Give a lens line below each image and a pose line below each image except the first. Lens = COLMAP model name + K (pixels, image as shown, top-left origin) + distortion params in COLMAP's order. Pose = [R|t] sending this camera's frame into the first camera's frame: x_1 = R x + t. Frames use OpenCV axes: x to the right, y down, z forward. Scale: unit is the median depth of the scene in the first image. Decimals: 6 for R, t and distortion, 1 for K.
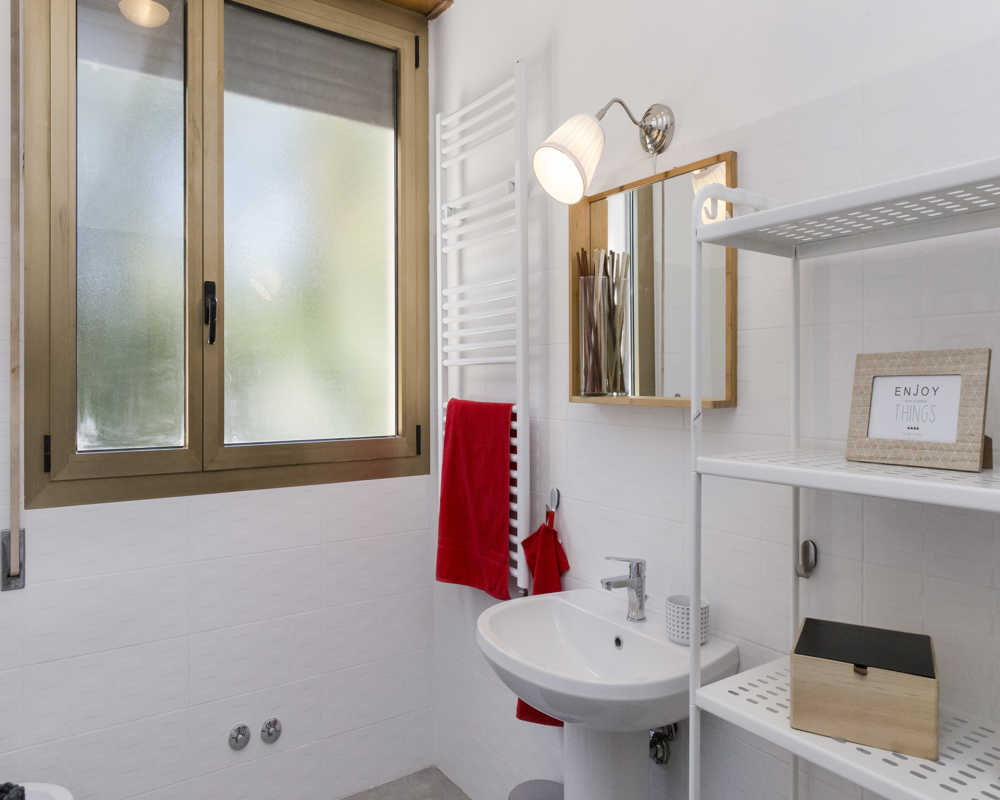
lens RADIAL K [[674.1, 0, 462.8], [0, 674.1, 377.2], [0, 0, 1]] dist [0.009482, -0.007166]
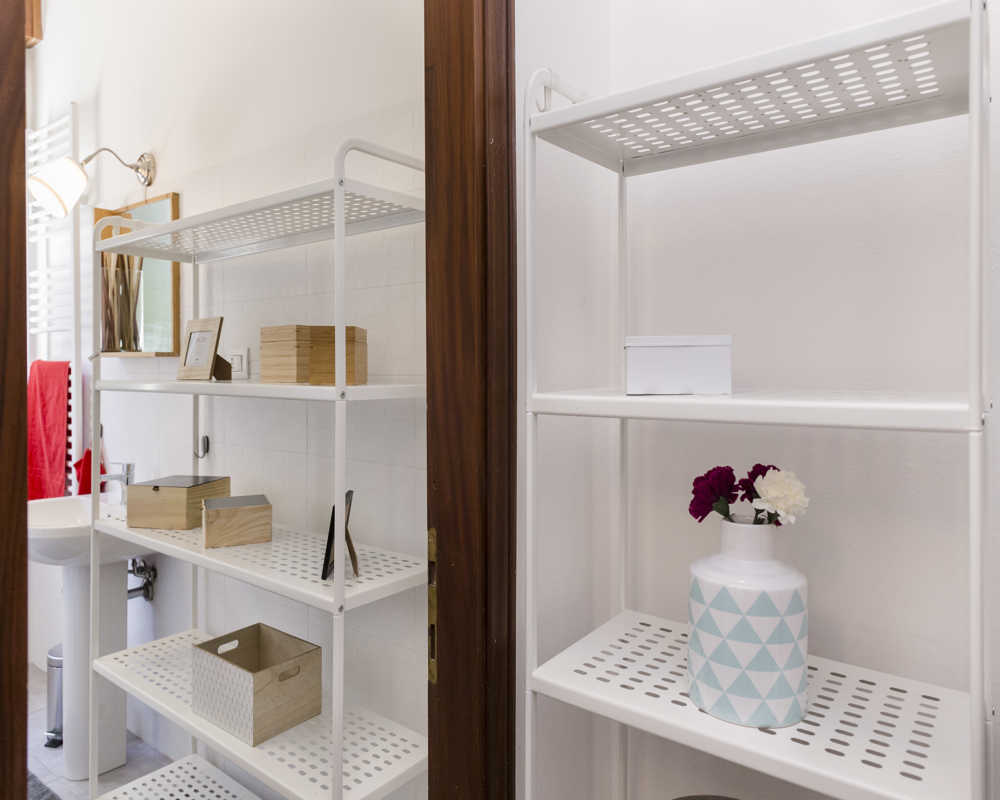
lens RADIAL K [[674.1, 0, 506.2], [0, 674.1, 372.4], [0, 0, 1]] dist [0.009482, -0.007166]
pose [[0.941167, -0.003635, 0.337923, 0.422381], [-0.000242, 0.999935, 0.011429, 0.045227], [-0.337943, -0.010838, 0.941104, -0.517717]]
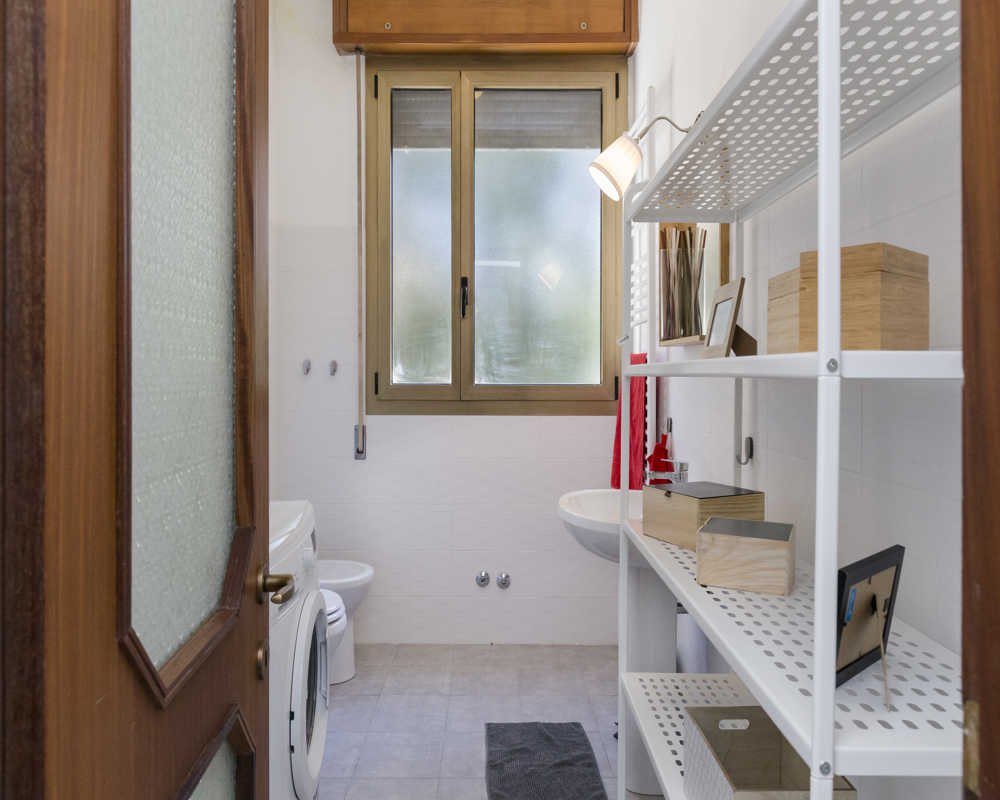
lens RADIAL K [[674.1, 0, 480.6], [0, 674.1, 375.5], [0, 0, 1]] dist [0.009482, -0.007166]
pose [[0.820073, 0.004770, -0.572239, 0.543426], [-0.003926, 0.999989, 0.002710, 0.079302], [0.572245, 0.000024, 0.820083, -0.239619]]
